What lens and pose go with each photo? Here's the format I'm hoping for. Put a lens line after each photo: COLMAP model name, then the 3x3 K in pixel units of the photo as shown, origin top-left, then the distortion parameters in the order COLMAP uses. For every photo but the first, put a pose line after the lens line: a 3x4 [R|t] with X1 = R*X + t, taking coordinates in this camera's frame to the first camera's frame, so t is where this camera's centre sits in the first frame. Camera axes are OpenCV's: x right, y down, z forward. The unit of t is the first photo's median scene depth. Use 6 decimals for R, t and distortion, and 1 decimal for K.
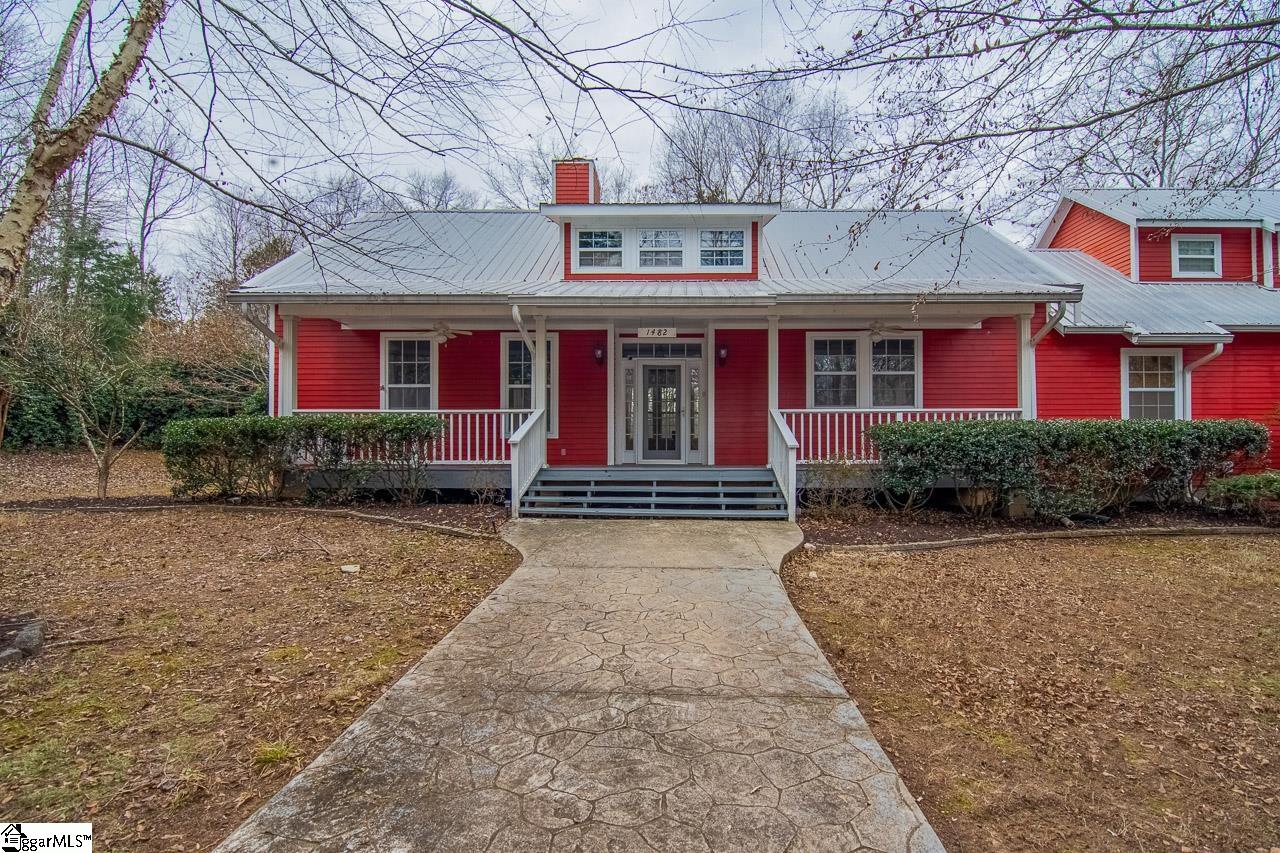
lens RADIAL K [[635.9, 0, 637.4], [0, 635.9, 431.1], [0, 0, 1]] dist [0.003694, 0.002180]
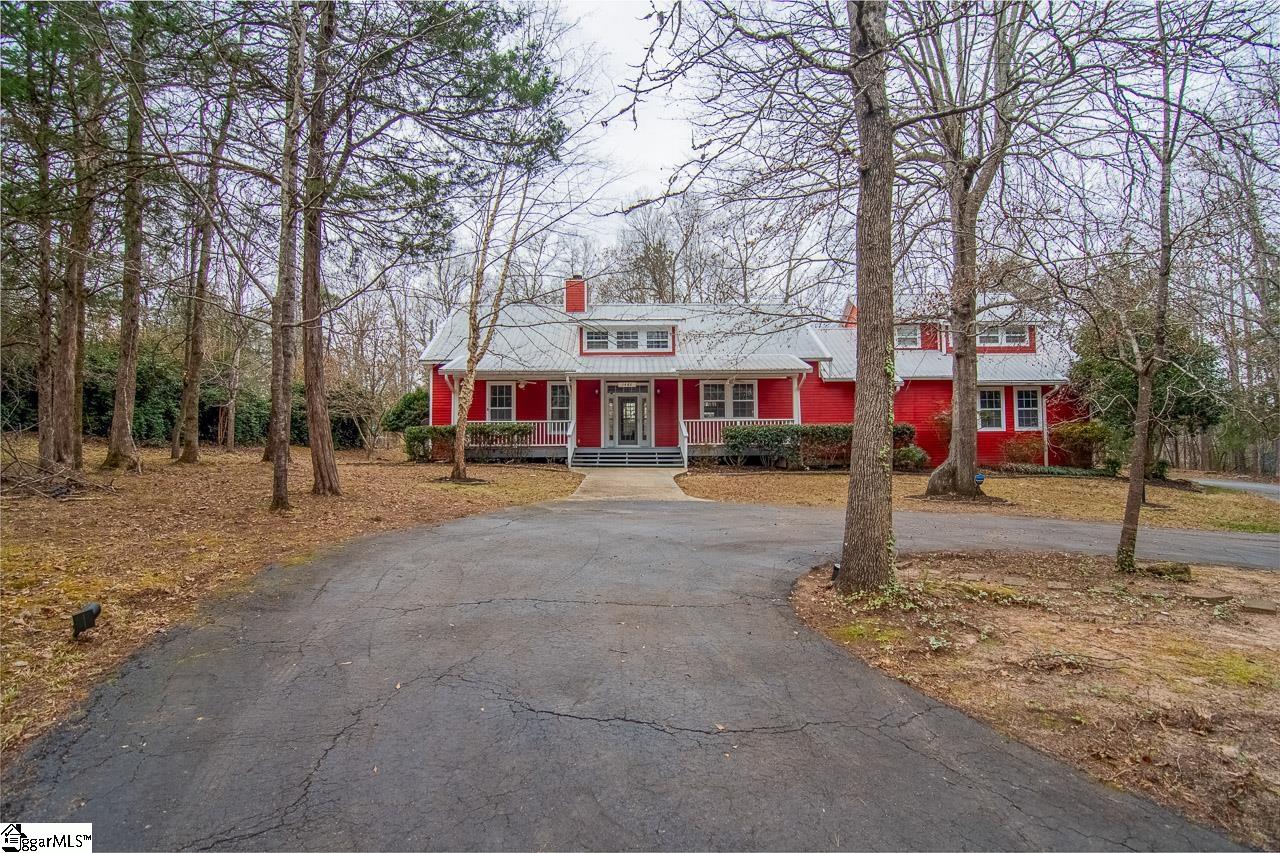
lens RADIAL K [[635.9, 0, 606.9], [0, 635.9, 426.1], [0, 0, 1]] dist [0.003694, 0.002180]
pose [[0.999537, -0.006618, 0.029683, -0.089738], [0.006825, 0.999953, -0.006890, -0.000422], [-0.029636, 0.007089, 0.999536, -1.012996]]
